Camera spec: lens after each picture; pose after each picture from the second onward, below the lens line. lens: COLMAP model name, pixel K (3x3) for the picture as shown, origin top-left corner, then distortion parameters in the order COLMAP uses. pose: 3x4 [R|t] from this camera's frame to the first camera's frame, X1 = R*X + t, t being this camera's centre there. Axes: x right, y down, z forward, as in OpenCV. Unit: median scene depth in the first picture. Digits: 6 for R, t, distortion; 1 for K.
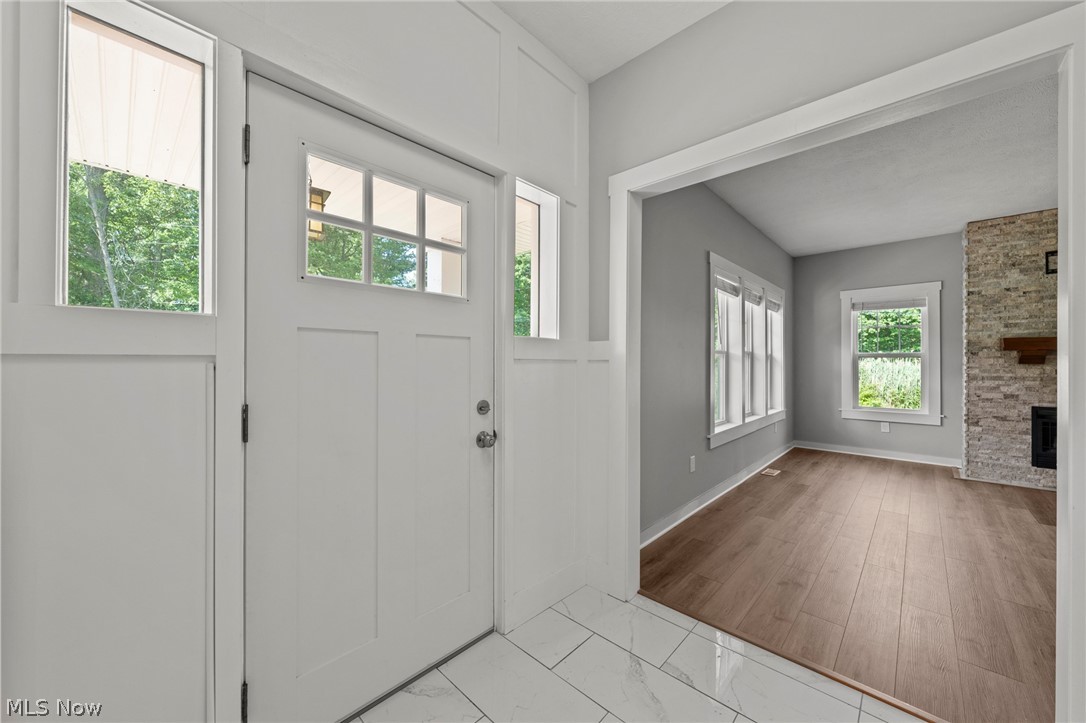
lens RADIAL K [[398.1, 0, 551.0], [0, 398.1, 360.3], [0, 0, 1]] dist [-0.000399, 0.000385]
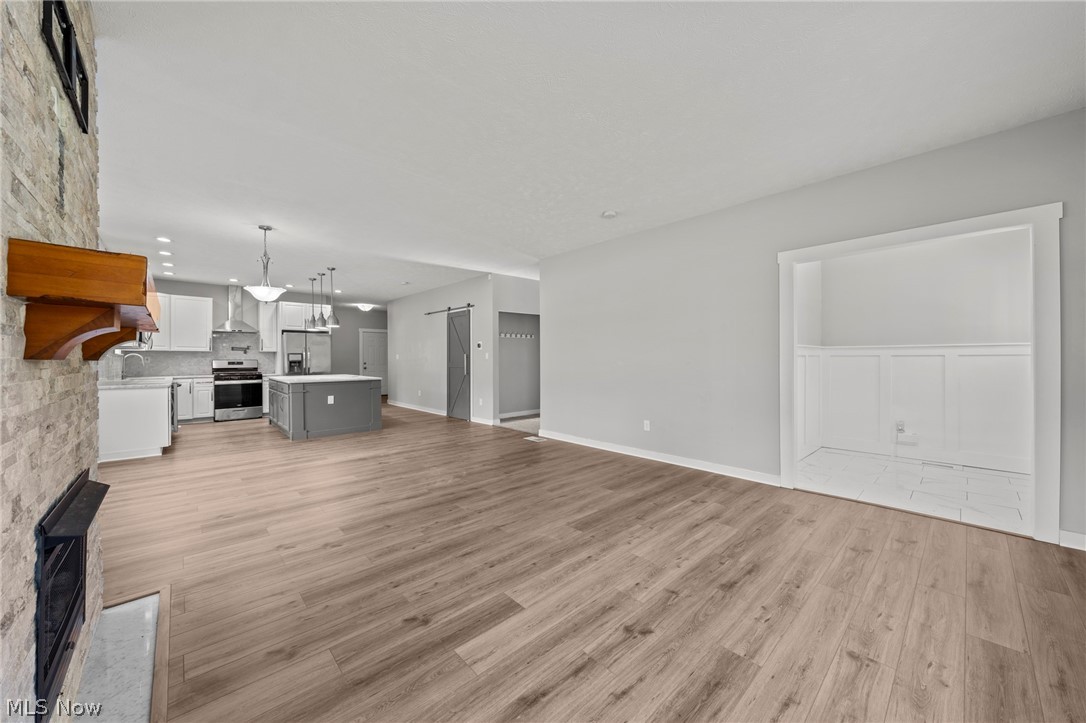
lens RADIAL K [[398.1, 0, 542.6], [0, 398.1, 357.7], [0, 0, 1]] dist [-0.000399, 0.000385]
pose [[-0.997133, 0.000120, 0.075671, 0.821333], [-0.000297, 0.999985, -0.005490, 0.008616], [-0.075670, -0.005496, -0.997118, 1.168575]]
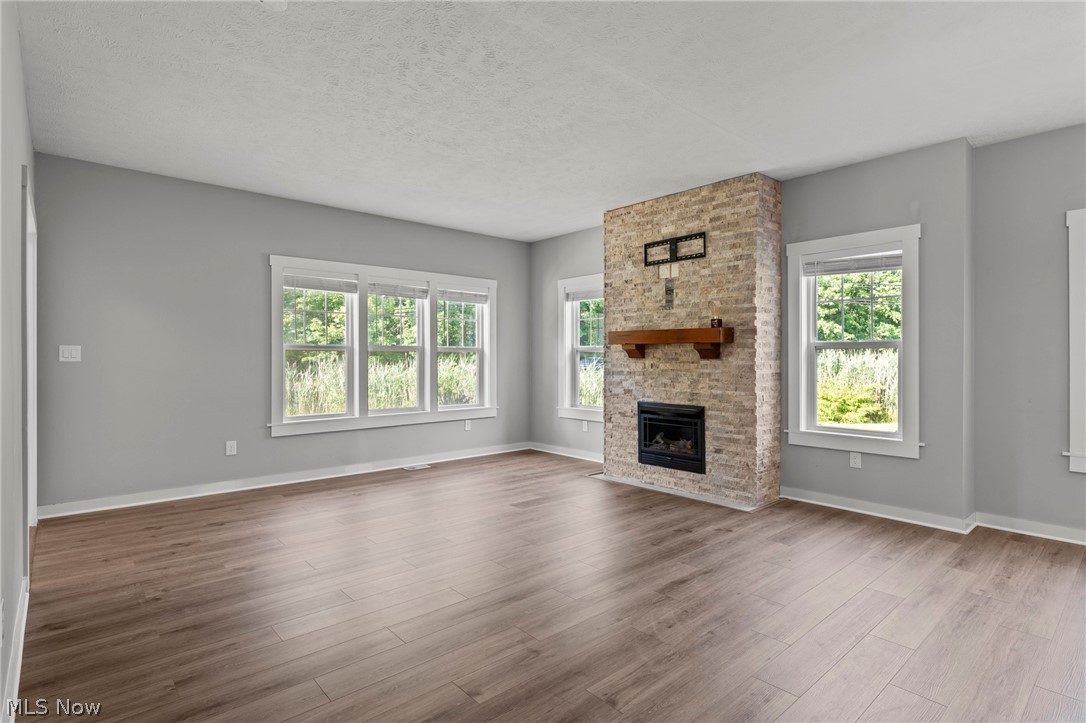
lens RADIAL K [[538.3, 0, 539.8], [0, 538.3, 359.8], [0, 0, 1]] dist [-0.002286, 0.000019]
pose [[0.994926, -0.002617, -0.100575, 1.043650], [0.003569, 0.999950, 0.009291, -0.000018], [0.100546, -0.009603, 0.994886, -0.323521]]
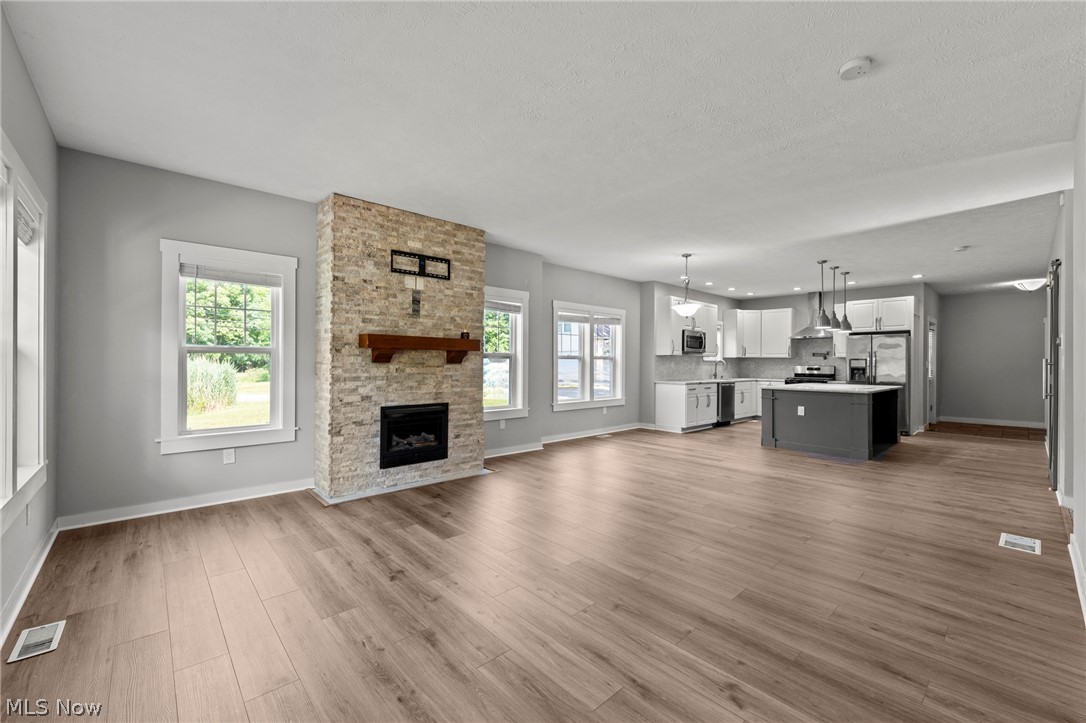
lens RADIAL K [[442.8, 0, 538.2], [0, 442.8, 360.6], [0, 0, 1]] dist [0.000319, 0.000161]
pose [[0.096271, 0.001602, 0.995354, 0.171549], [-0.011203, 0.999937, -0.000526, 0.000295], [-0.995292, -0.011100, 0.096283, 0.493751]]
